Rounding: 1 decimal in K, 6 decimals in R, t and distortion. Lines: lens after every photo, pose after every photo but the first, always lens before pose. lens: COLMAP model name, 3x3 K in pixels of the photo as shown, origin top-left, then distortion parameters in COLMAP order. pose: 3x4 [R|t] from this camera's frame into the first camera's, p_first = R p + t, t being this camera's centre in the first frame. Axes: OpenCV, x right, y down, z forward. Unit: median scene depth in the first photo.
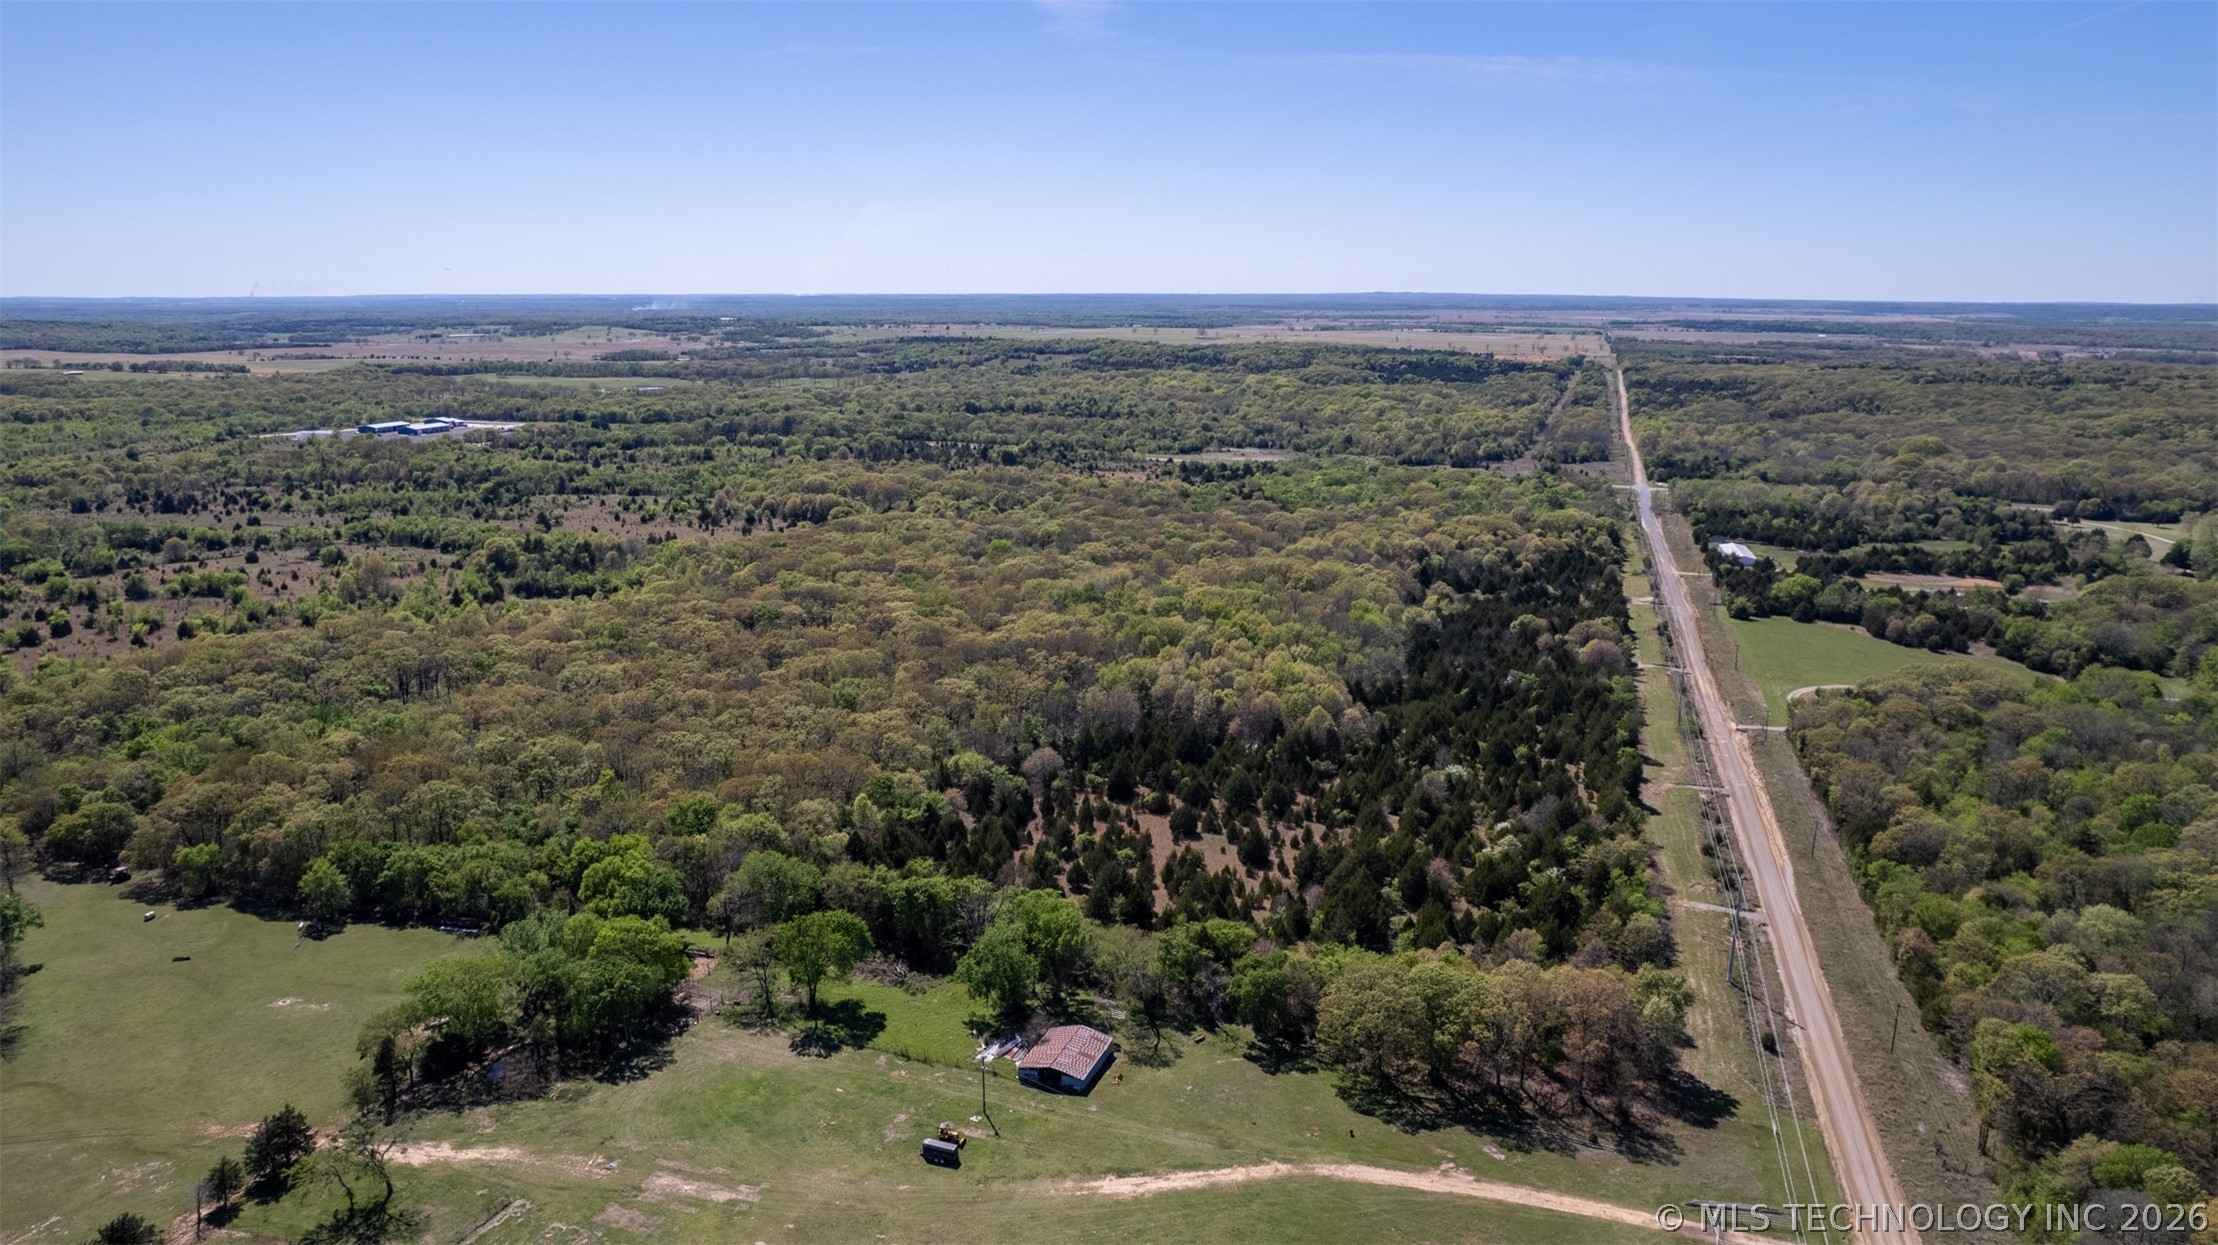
lens RADIAL K [[1423.4, 0, 1109.0], [0, 1423.4, 610.9], [0, 0, 1]] dist [-0.070316, 0.058247]
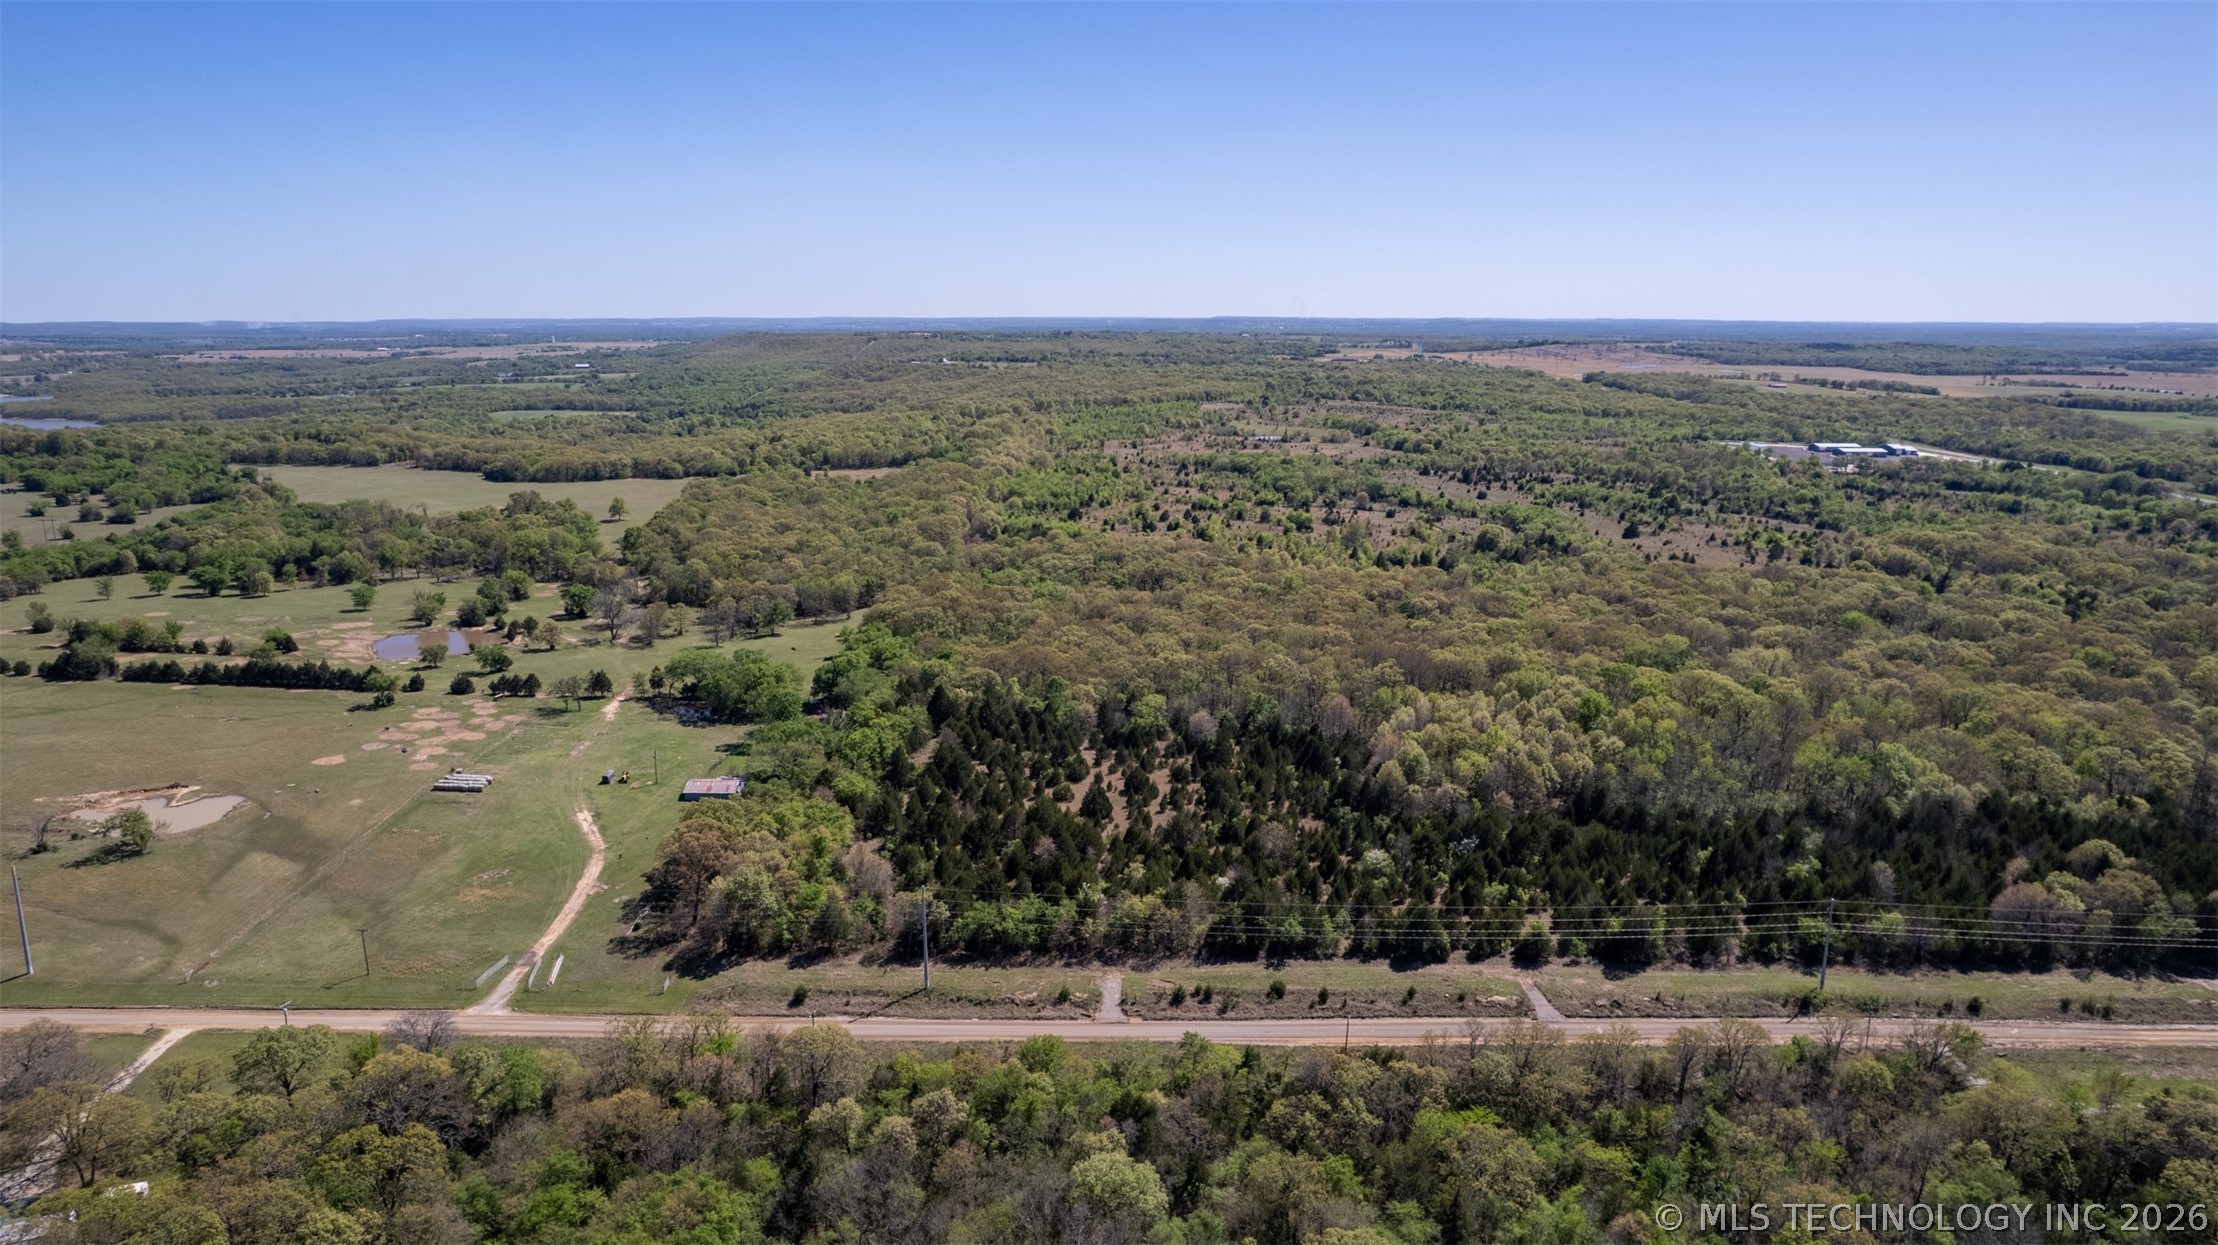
lens RADIAL K [[1423.4, 0, 1109.0], [0, 1423.4, 610.9], [0, 0, 1]] dist [-0.070316, 0.058247]
pose [[0.315703, 0.192565, -0.929113, 0.727826], [-0.208626, 0.969316, 0.130009, -0.086836], [0.925639, 0.152793, 0.346190, 0.378585]]
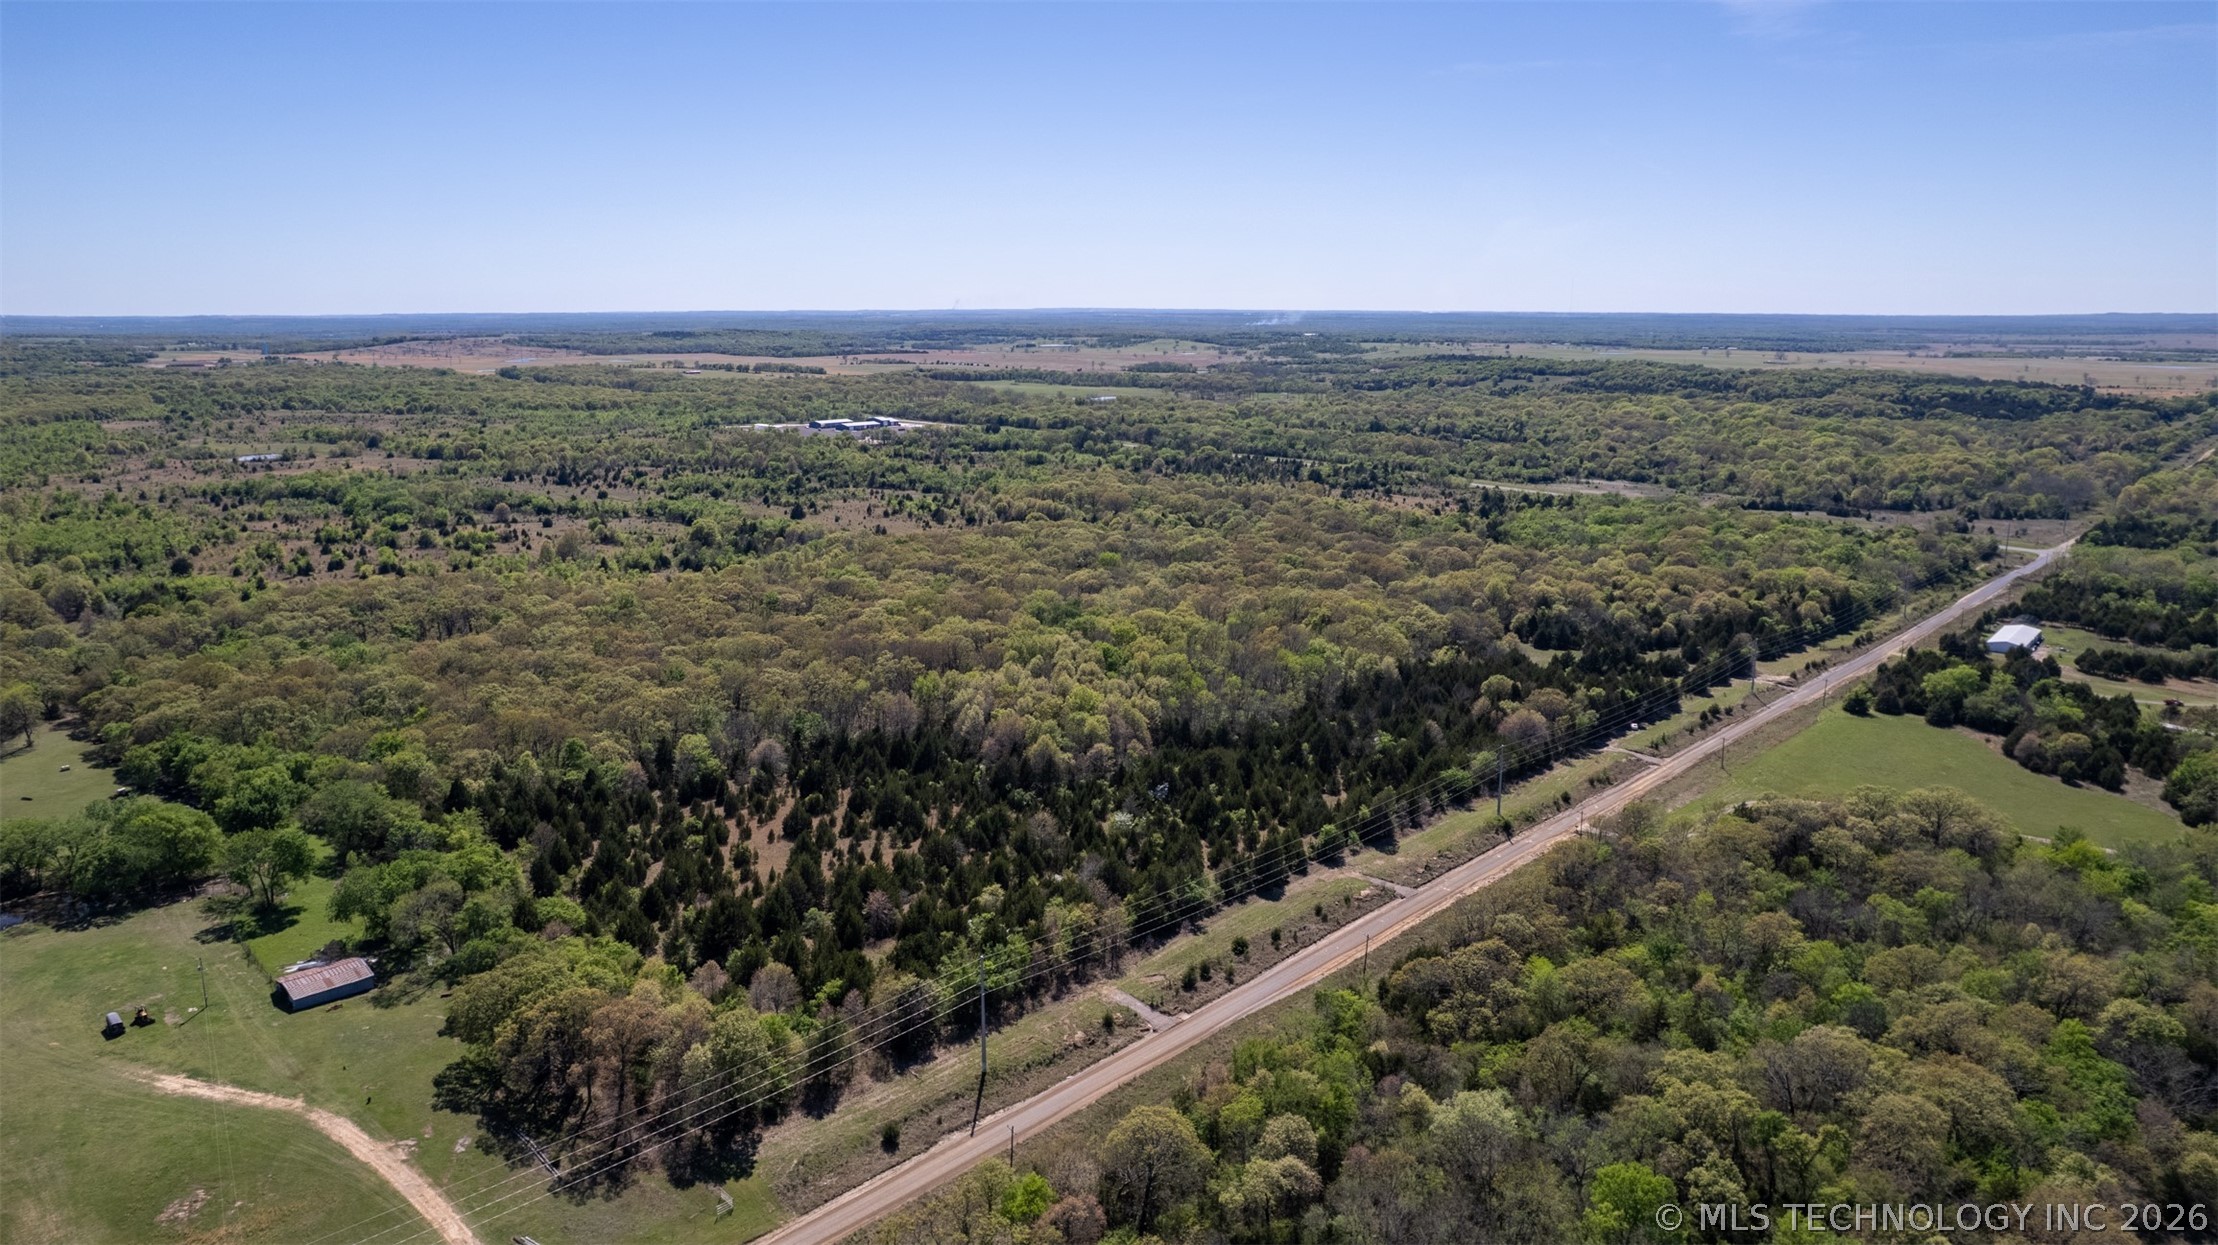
lens RADIAL K [[1423.4, 0, 1109.0], [0, 1423.4, 610.9], [0, 0, 1]] dist [-0.070316, 0.058247]
pose [[0.903745, 0.087771, -0.418975, 0.451229], [-0.092677, 0.995658, 0.008672, -0.022432], [0.417918, 0.030992, 0.907956, 0.107709]]
